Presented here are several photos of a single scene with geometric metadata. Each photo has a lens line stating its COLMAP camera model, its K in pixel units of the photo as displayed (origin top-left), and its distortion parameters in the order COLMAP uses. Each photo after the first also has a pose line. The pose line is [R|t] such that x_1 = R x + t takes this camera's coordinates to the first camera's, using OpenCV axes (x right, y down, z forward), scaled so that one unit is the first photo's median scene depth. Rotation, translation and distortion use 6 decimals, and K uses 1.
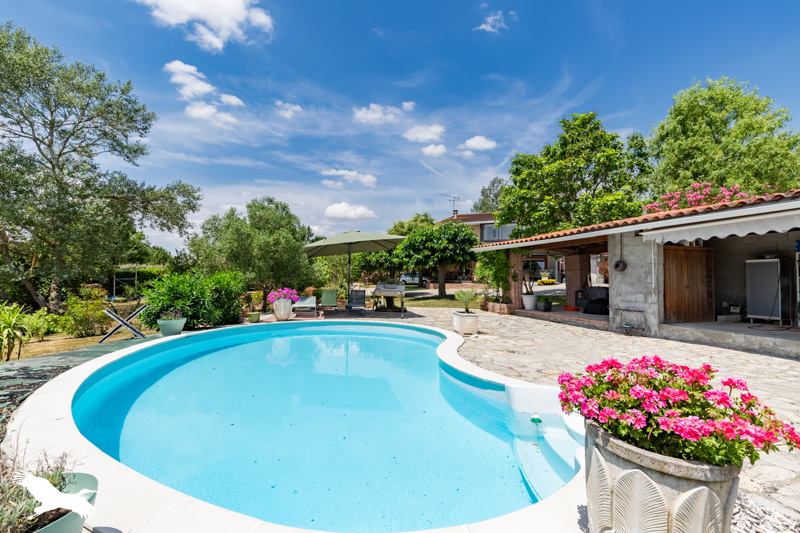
lens RADIAL K [[362.6, 0, 403.2], [0, 362.6, 262.1], [0, 0, 1]] dist [0.023227, 0.000050]
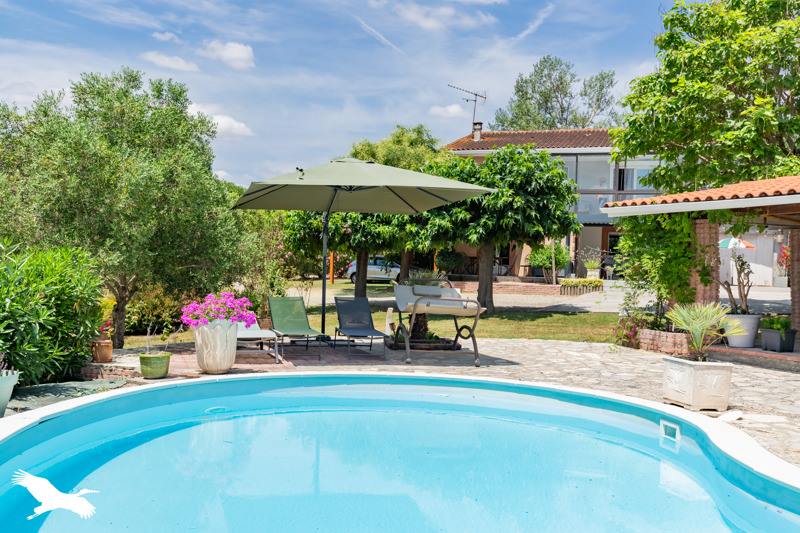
lens RADIAL K [[764.5, 0, 398.6], [0, 764.5, 268.6], [0, 0, 1]] dist [-0.004983, 0.000000]
pose [[0.993347, 0.020086, 0.113394, -0.121925], [-0.025344, 0.998660, 0.045123, 0.000528], [-0.112336, -0.047697, 0.992525, 0.071691]]
